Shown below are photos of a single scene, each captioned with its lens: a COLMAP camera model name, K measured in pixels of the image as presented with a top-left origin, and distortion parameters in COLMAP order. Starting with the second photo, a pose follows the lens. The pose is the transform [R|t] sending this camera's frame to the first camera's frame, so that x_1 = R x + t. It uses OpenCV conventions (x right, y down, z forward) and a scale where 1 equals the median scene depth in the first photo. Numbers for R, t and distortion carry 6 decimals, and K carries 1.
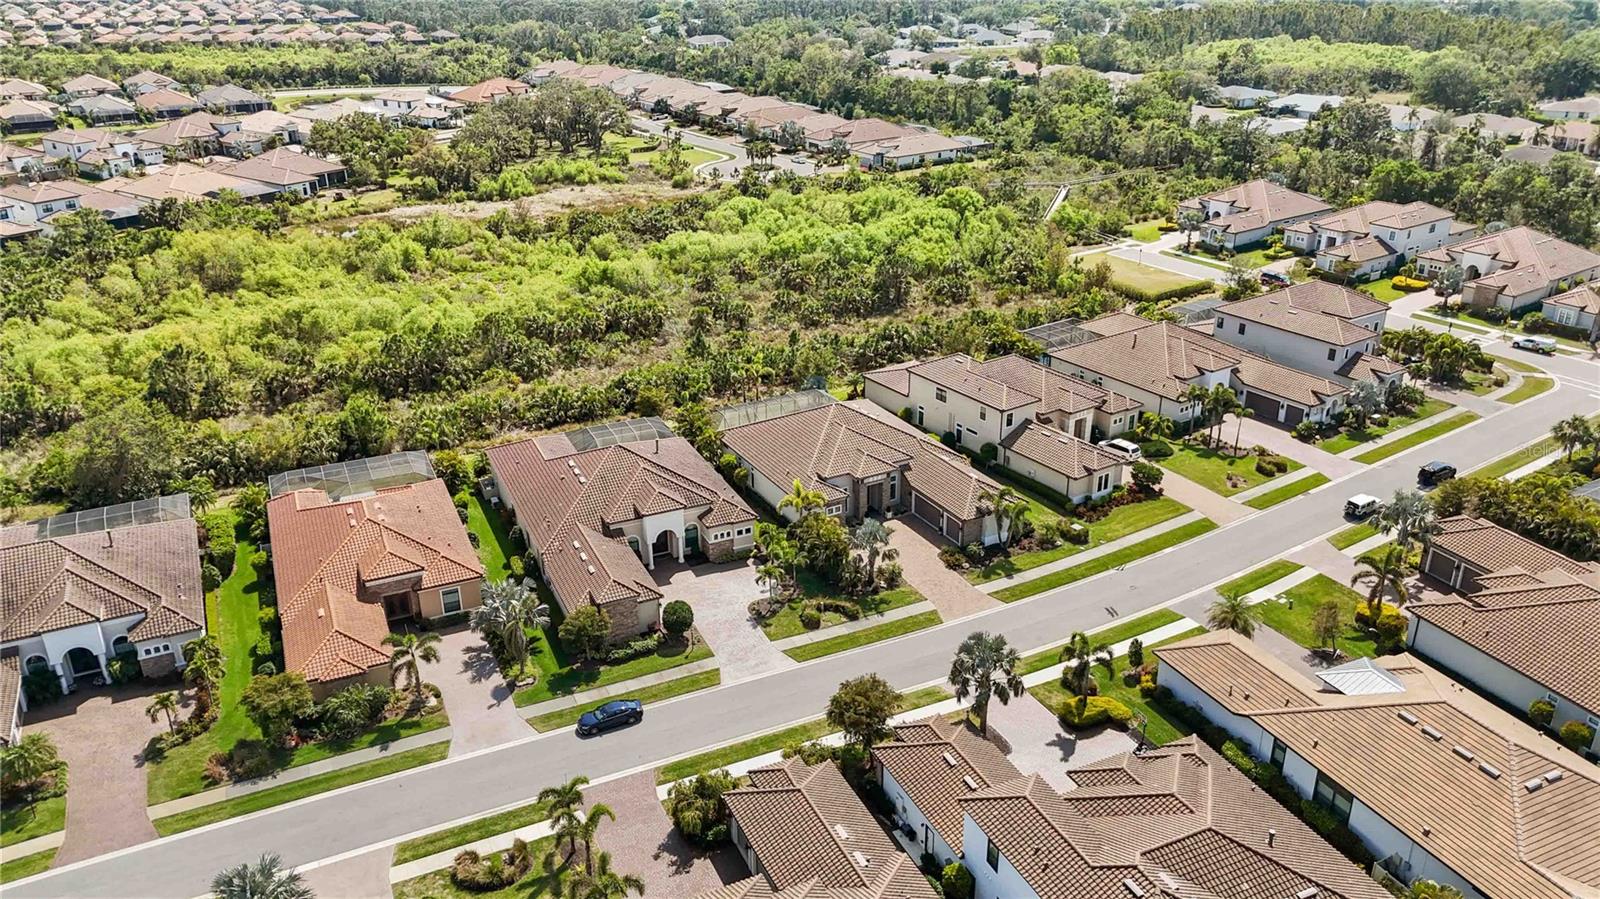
lens RADIAL K [[1237.4, 0, 800.0], [0, 1237.4, 449.5], [0, 0, 1]] dist [0.080103, -0.076951]
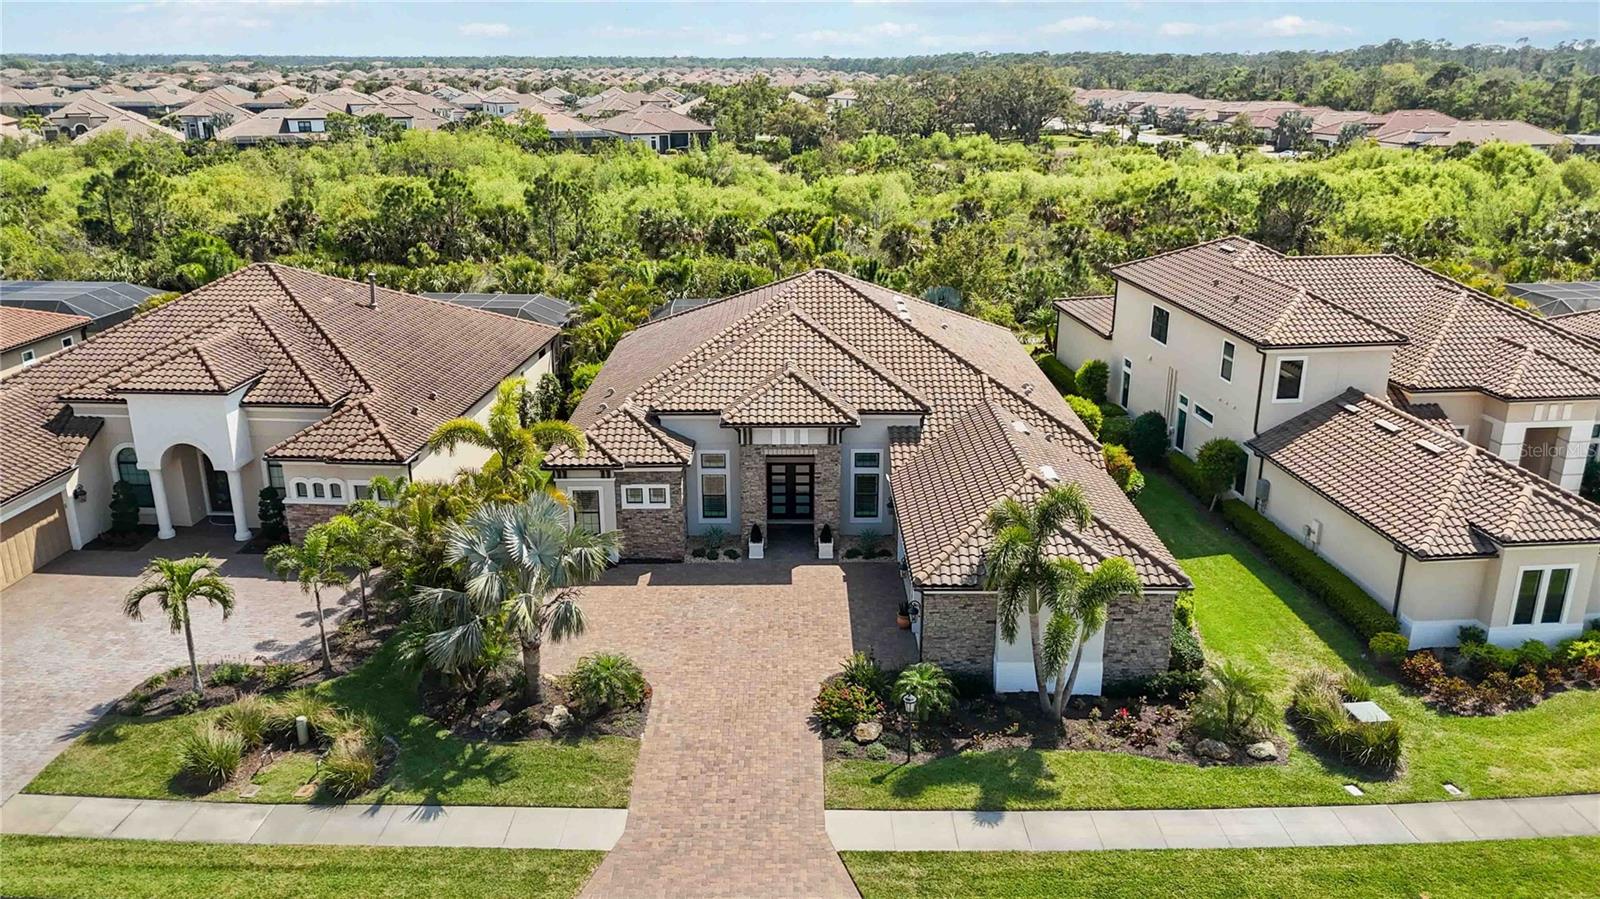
lens RADIAL K [[1237.4, 0, 800.0], [0, 1237.4, 449.5], [0, 0, 1]] dist [0.080103, -0.076951]
pose [[0.883989, 0.161223, -0.438829, 0.131294], [-0.203455, 0.977775, -0.050618, 0.026437], [0.420915, 0.134028, 0.897144, 0.404279]]
